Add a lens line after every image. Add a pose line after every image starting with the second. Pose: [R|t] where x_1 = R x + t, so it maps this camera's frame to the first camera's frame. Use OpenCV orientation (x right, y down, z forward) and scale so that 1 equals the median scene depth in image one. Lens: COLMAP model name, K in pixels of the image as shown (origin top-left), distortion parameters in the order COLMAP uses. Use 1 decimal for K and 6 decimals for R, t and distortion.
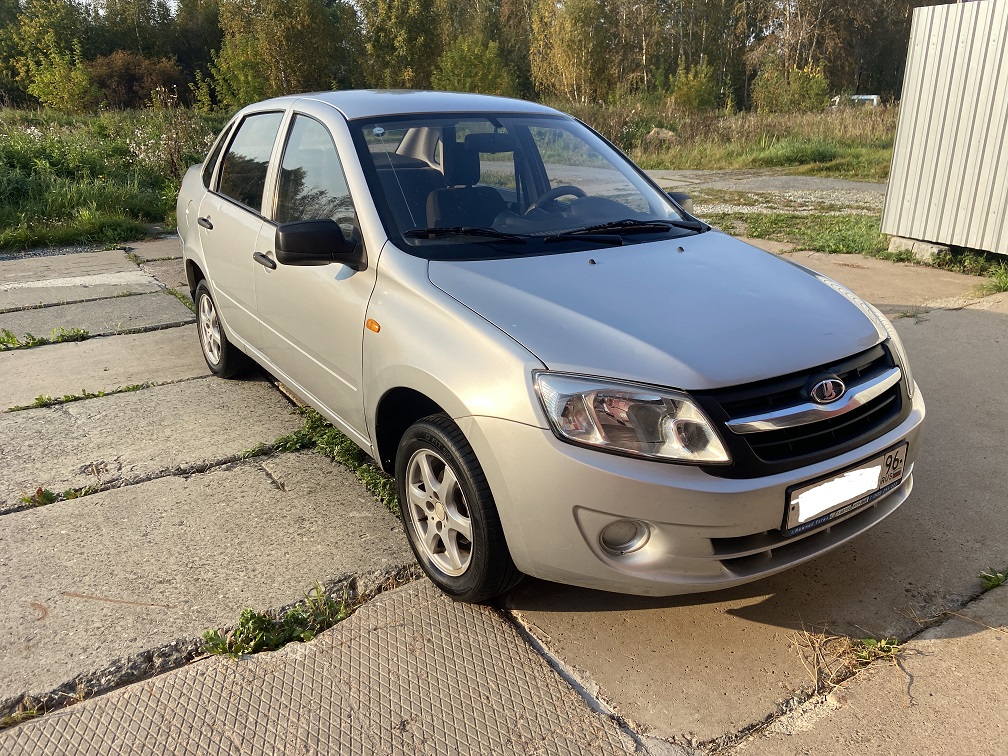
lens RADIAL K [[765.3, 0, 501.8], [0, 765.3, 382.1], [0, 0, 1]] dist [0.069340, -0.099681]
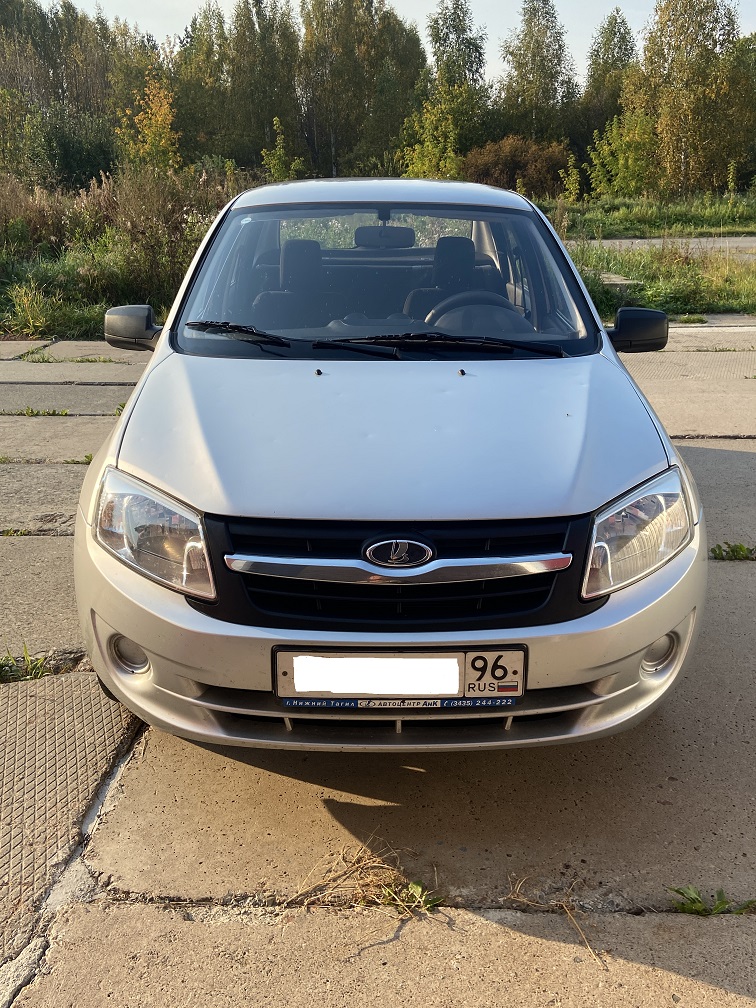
lens RADIAL K [[932.1, 0, 379.2], [0, 932.1, 501.8], [0, 0, 1]] dist [0.032547, 0.000000]
pose [[0.823905, 0.170000, -0.540630, 0.965374], [-0.183662, 0.982560, 0.029069, -0.067443], [0.536143, 0.075343, 0.840758, 0.185977]]
